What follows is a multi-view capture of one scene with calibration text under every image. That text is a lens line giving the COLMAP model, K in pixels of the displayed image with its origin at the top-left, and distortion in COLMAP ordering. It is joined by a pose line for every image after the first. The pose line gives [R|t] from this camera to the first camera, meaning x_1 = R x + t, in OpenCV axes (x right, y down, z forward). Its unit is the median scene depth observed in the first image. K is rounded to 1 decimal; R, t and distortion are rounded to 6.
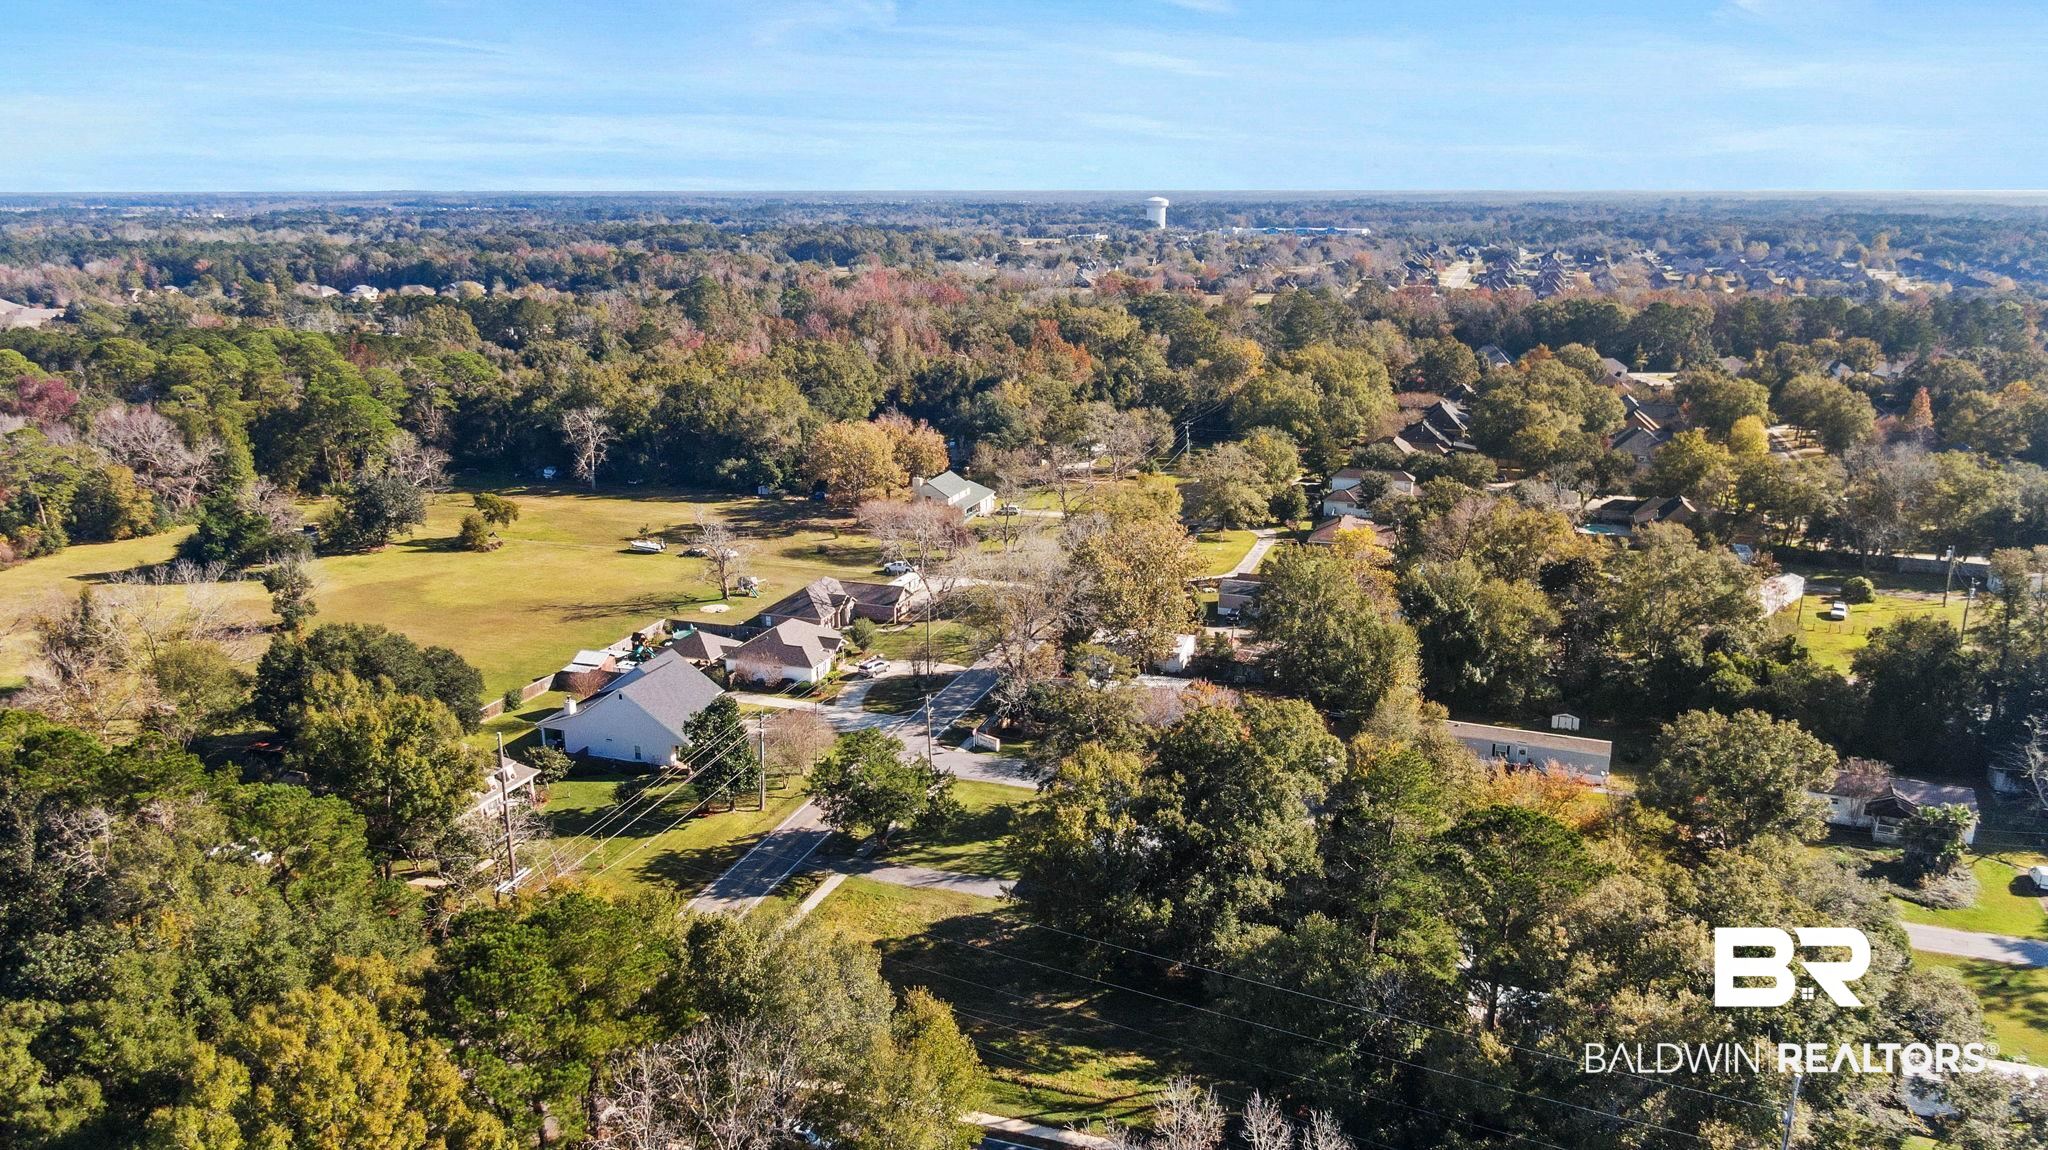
lens RADIAL K [[1504.8, 0, 1024.0], [0, 1504.8, 575.0], [0, 0, 1]] dist [0.065060, -0.115495]
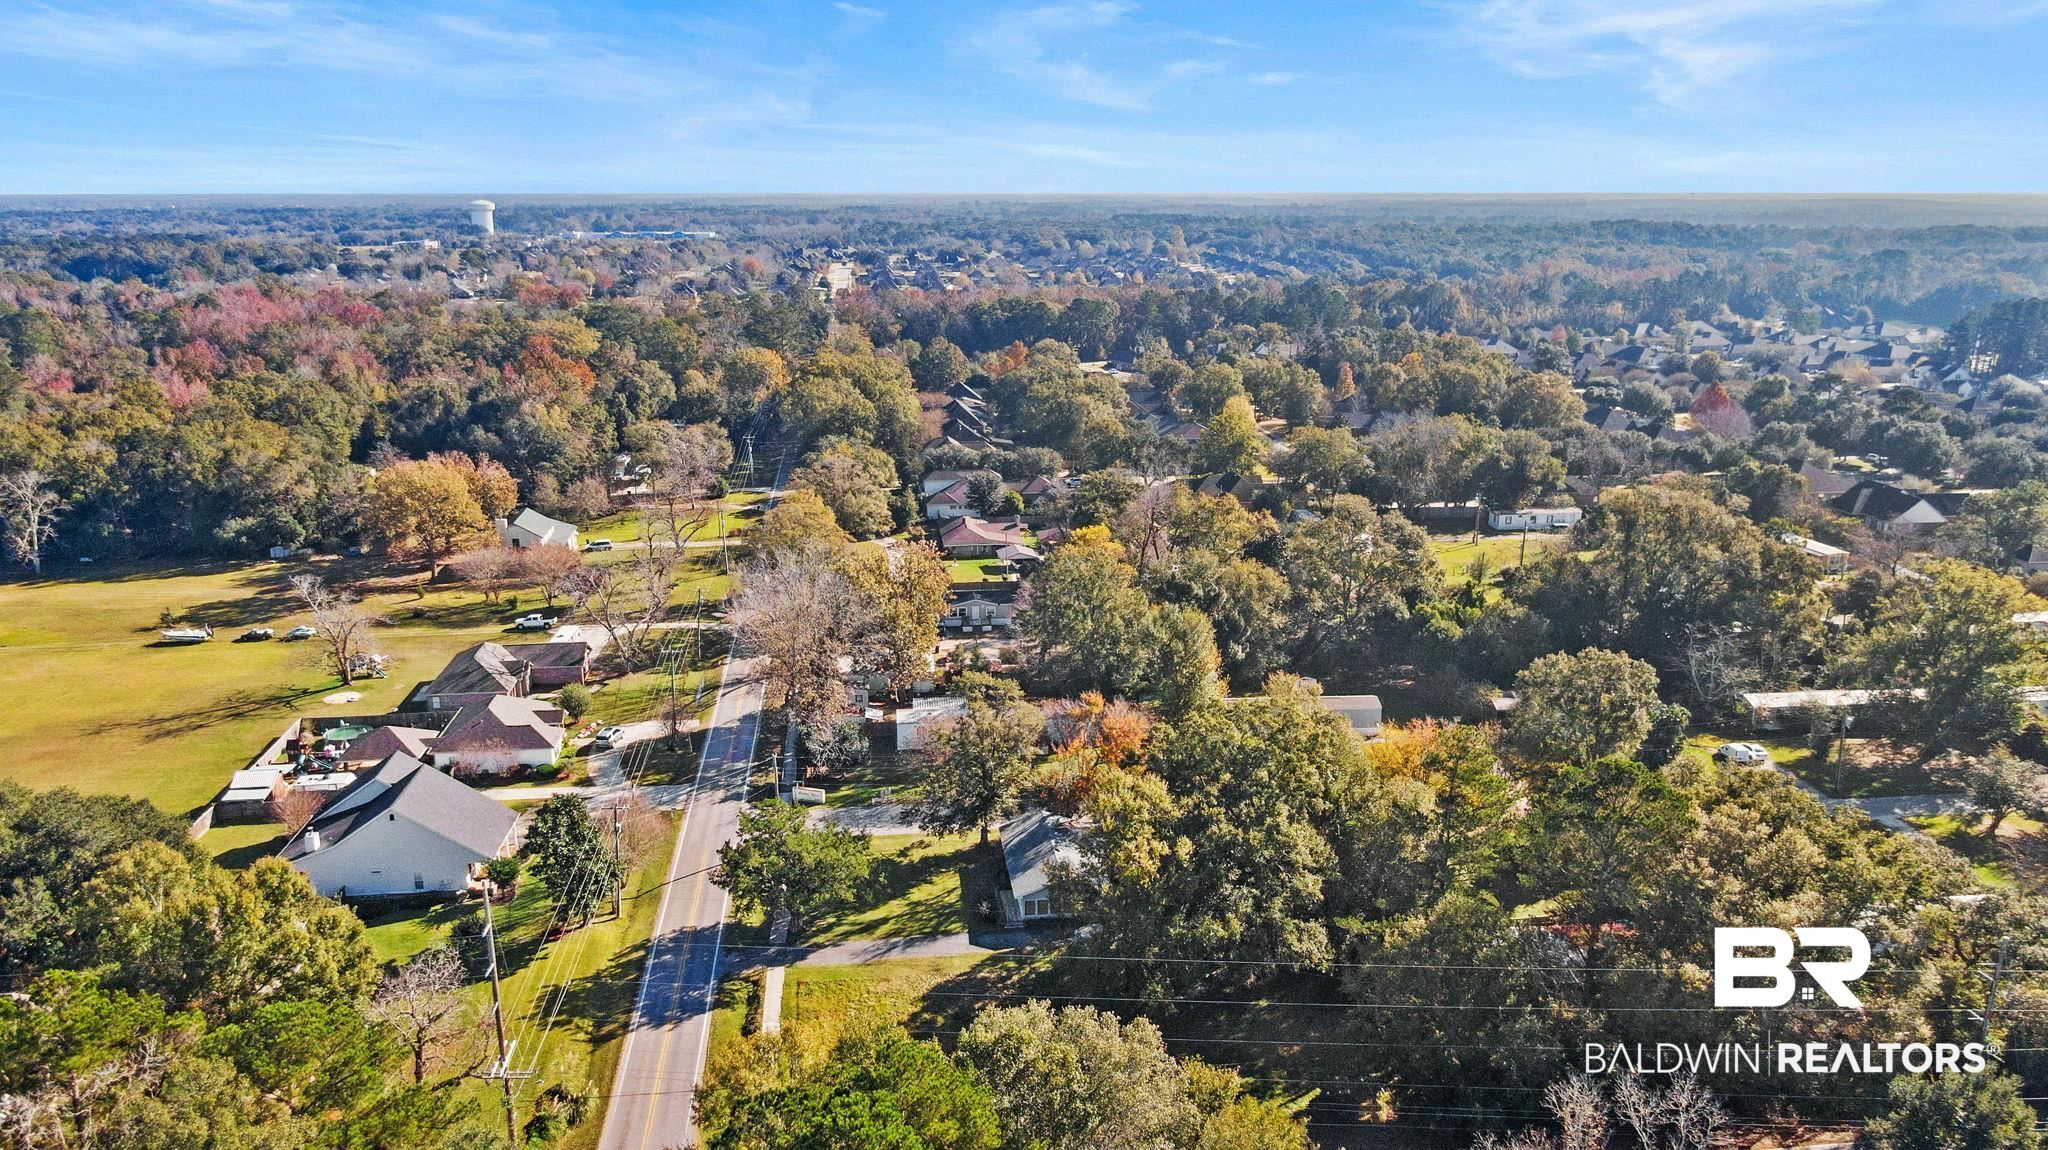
lens RADIAL K [[1504.8, 0, 1024.0], [0, 1504.8, 575.0], [0, 0, 1]] dist [0.065060, -0.115495]
pose [[0.897633, -0.110996, 0.426539, -0.166394], [0.111794, 0.993459, 0.023258, -0.017275], [-0.426331, 0.026808, 0.904170, 0.061521]]
